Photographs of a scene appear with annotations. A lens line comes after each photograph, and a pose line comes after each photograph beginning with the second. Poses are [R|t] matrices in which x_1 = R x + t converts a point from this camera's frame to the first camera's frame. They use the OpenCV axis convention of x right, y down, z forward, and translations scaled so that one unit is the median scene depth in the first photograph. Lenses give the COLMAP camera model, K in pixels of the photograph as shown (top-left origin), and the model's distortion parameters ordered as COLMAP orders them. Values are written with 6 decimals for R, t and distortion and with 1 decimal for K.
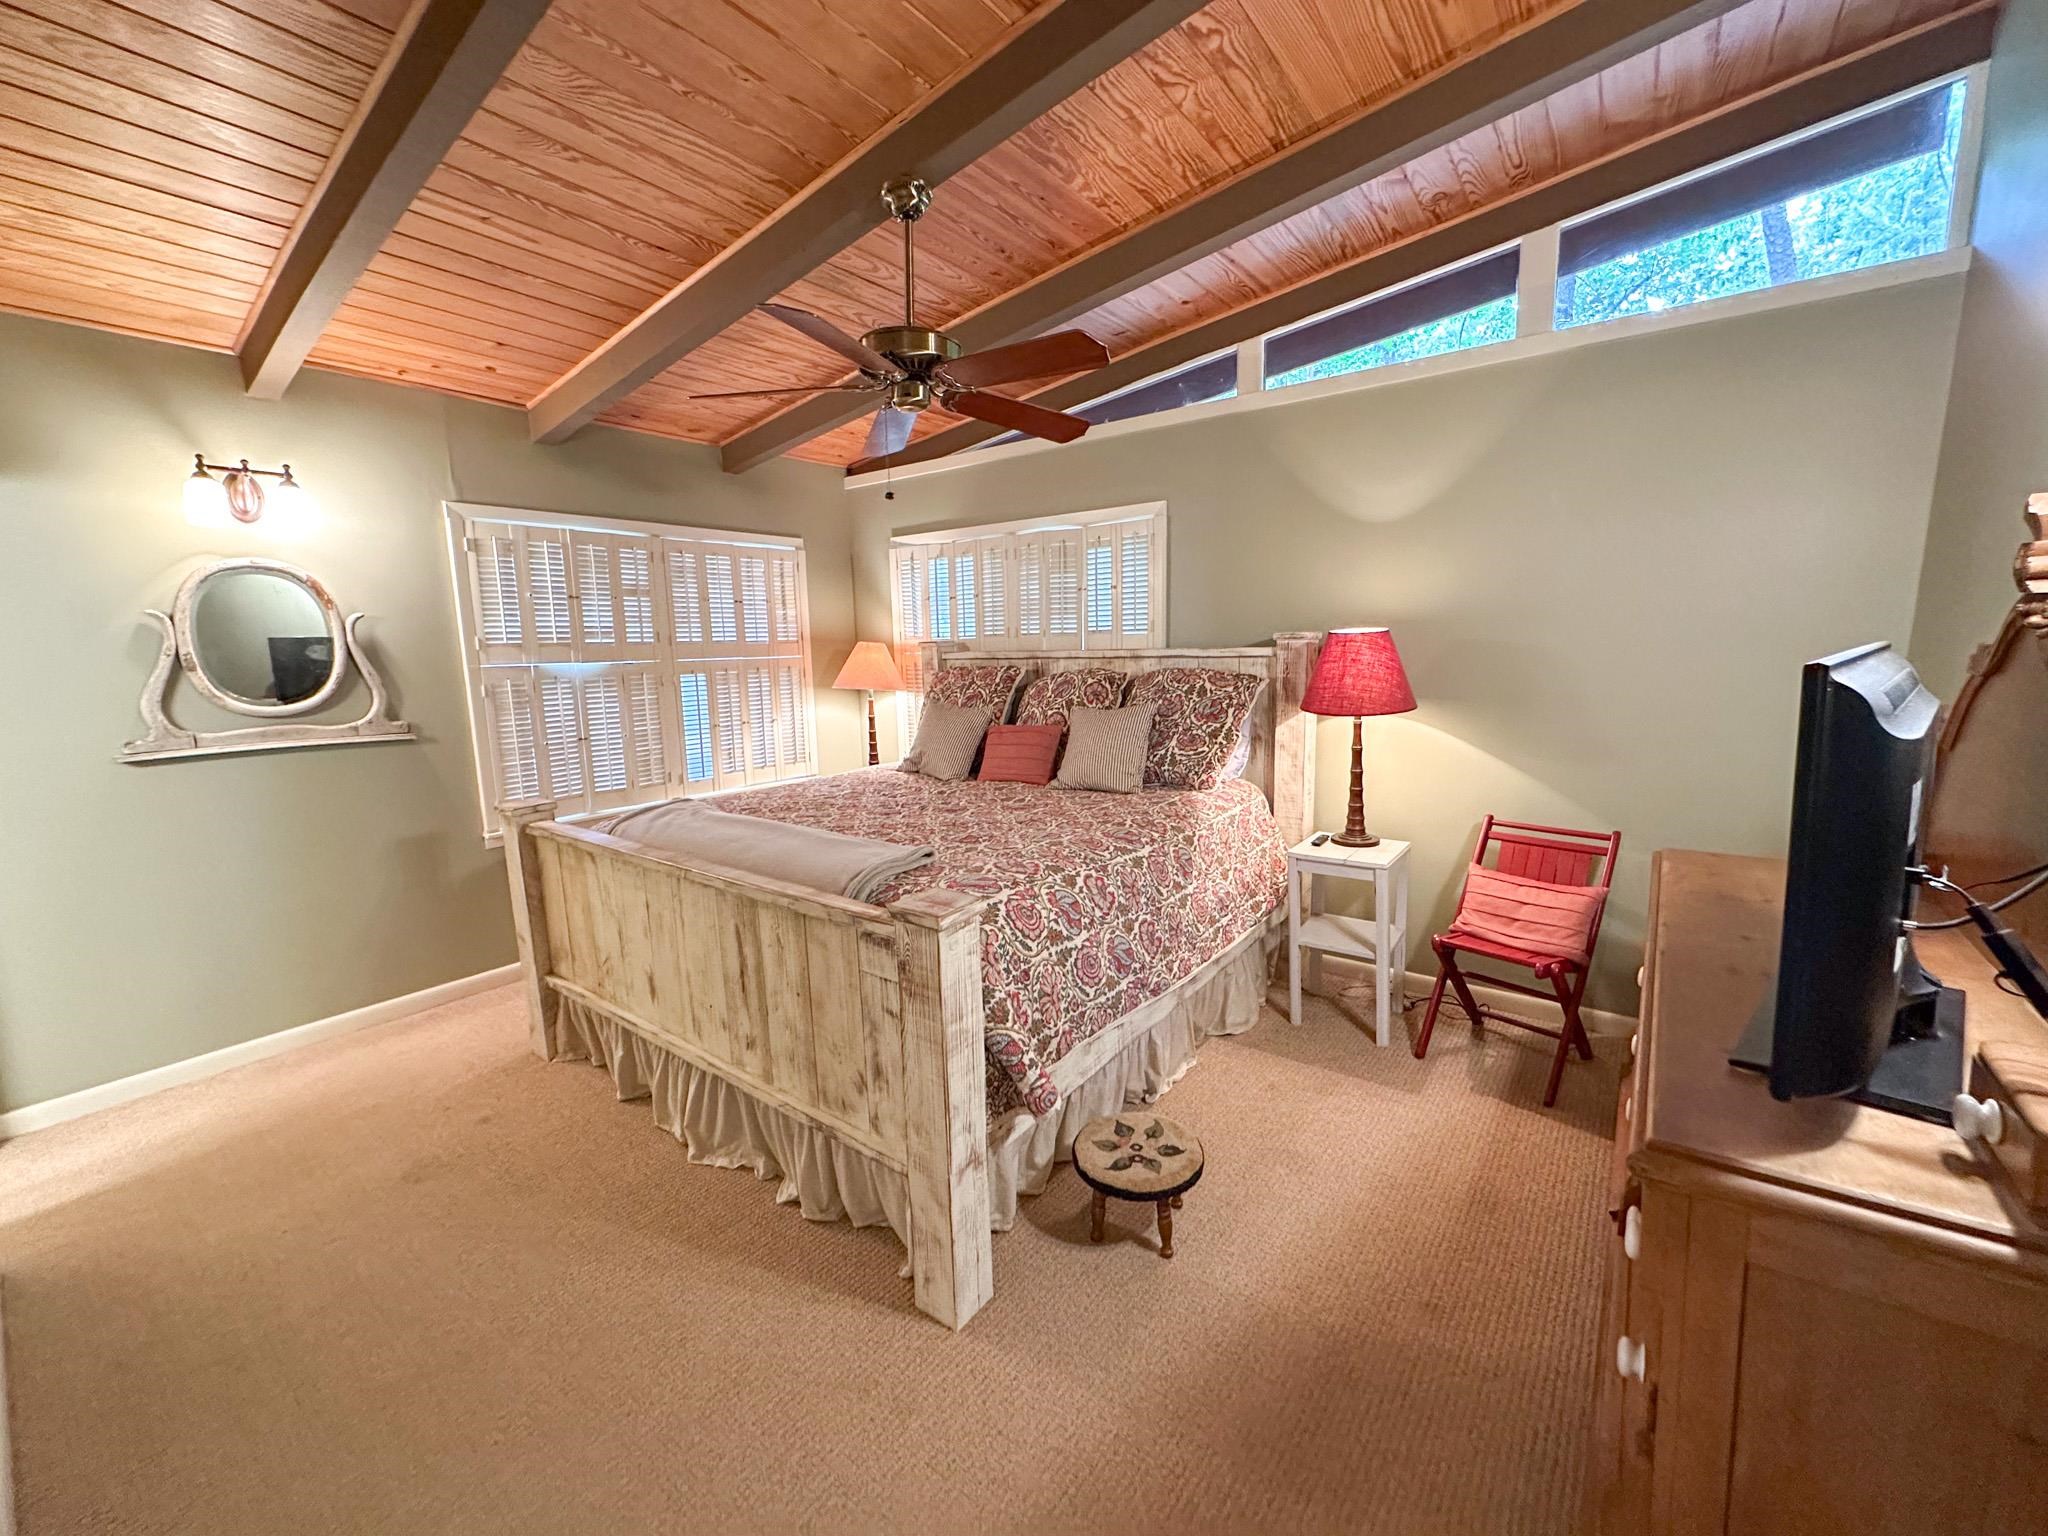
lens RADIAL K [[816.3, 0, 1036.7], [0, 816.3, 762.5], [0, 0, 1]] dist [-0.003967, -0.000271]
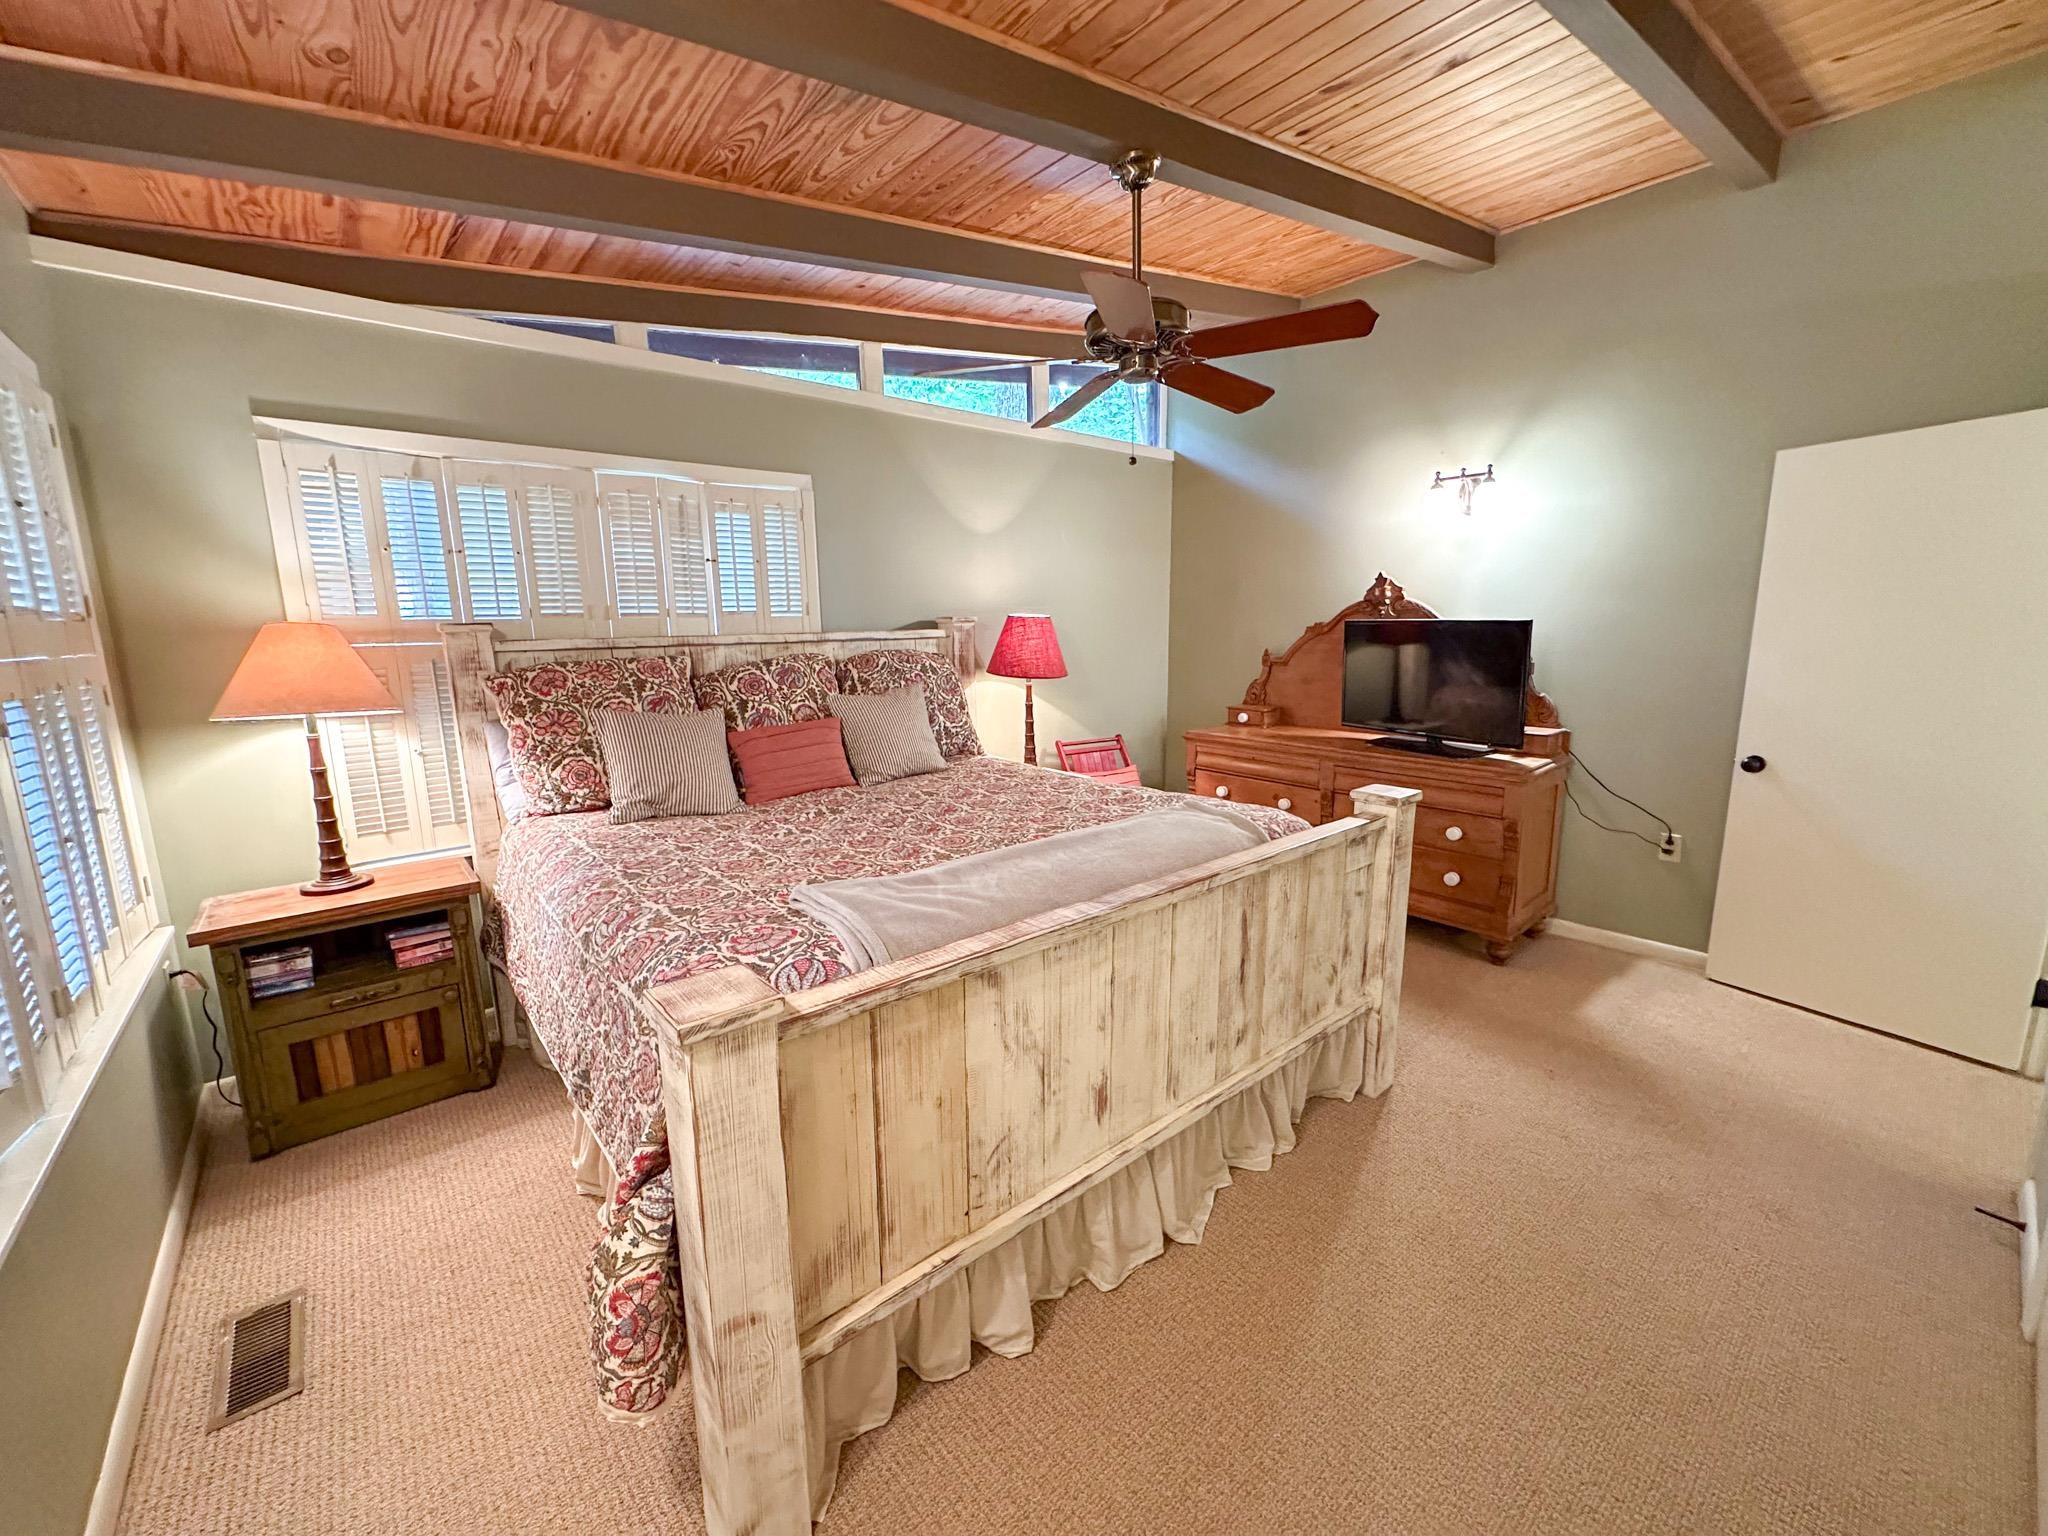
lens RADIAL K [[816.3, 0, 1032.2], [0, 816.3, 762.1], [0, 0, 1]] dist [-0.003967, -0.000271]
pose [[0.211885, -0.158134, 0.964416, -0.795470], [0.149658, 0.980433, 0.127880, -0.081353], [-0.965768, 0.117237, 0.231406, 0.604959]]
